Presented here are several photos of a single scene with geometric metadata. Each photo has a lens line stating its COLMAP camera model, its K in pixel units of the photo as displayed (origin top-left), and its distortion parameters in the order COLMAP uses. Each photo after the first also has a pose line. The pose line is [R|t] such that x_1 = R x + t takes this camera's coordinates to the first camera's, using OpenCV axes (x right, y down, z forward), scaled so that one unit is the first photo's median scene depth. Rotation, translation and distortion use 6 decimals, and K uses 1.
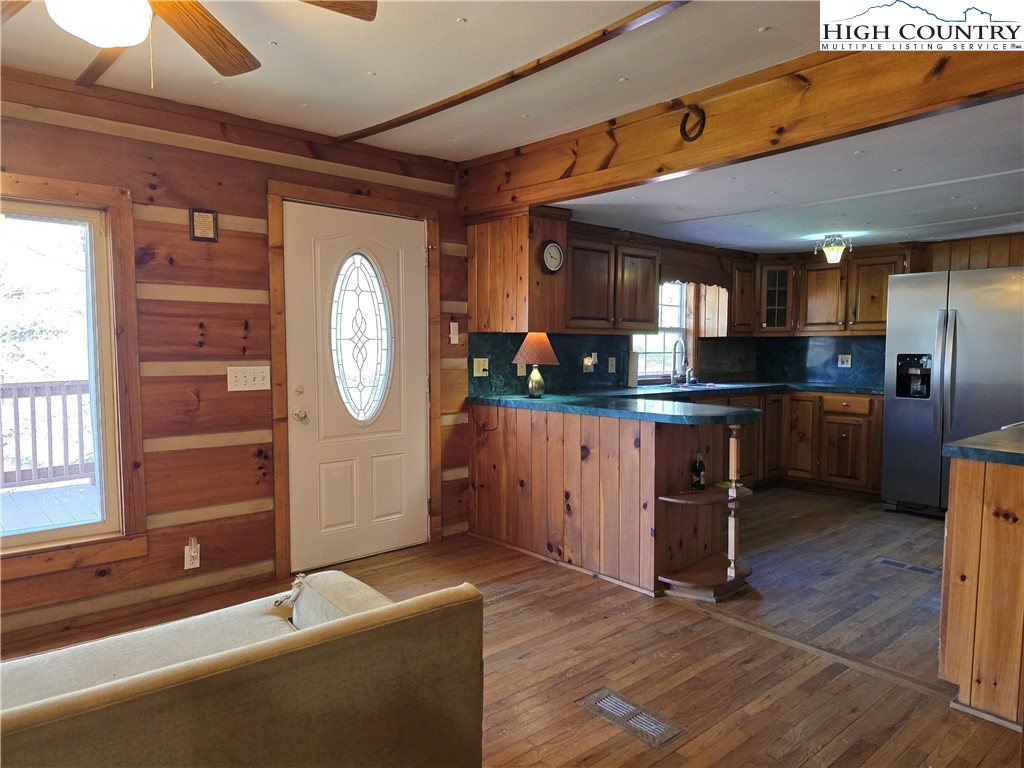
lens RADIAL K [[682.8, 0, 508.5], [0, 682.8, 383.9], [0, 0, 1]] dist [0.056815, -0.030455]
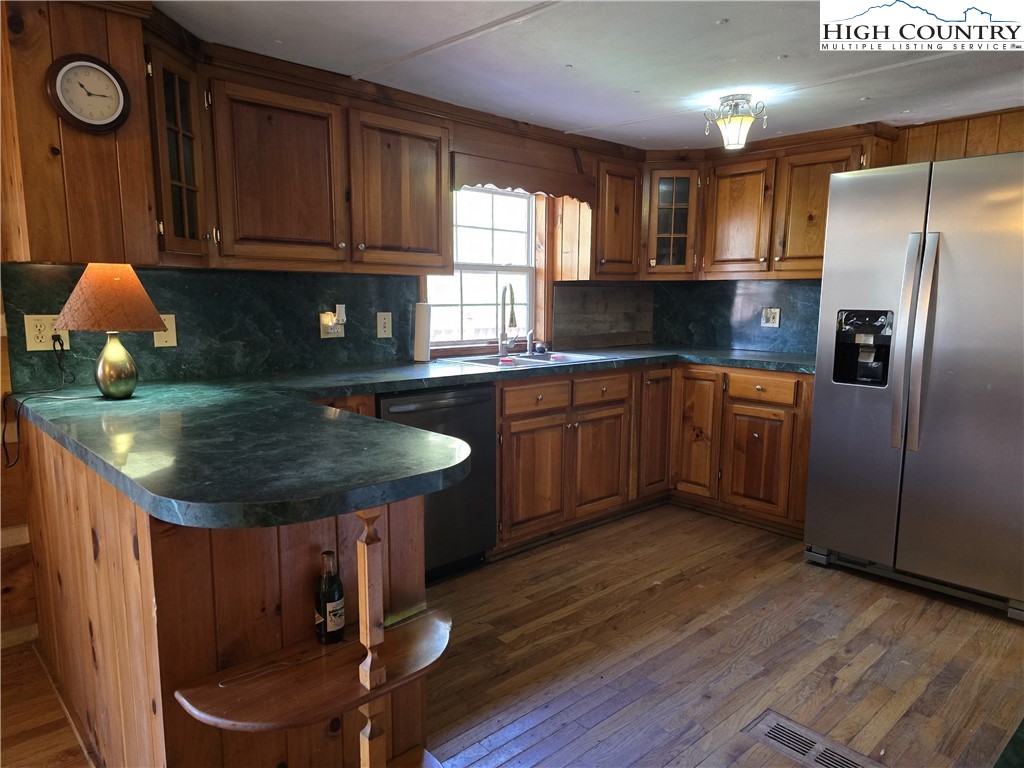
lens RADIAL K [[682.8, 0, 510.8], [0, 682.8, 389.1], [0, 0, 1]] dist [0.056815, -0.030455]
pose [[0.999541, 0.001242, 0.030269, 0.240099], [-0.003846, 0.996277, 0.086119, -0.023137], [-0.030050, -0.086196, 0.995825, 0.377009]]
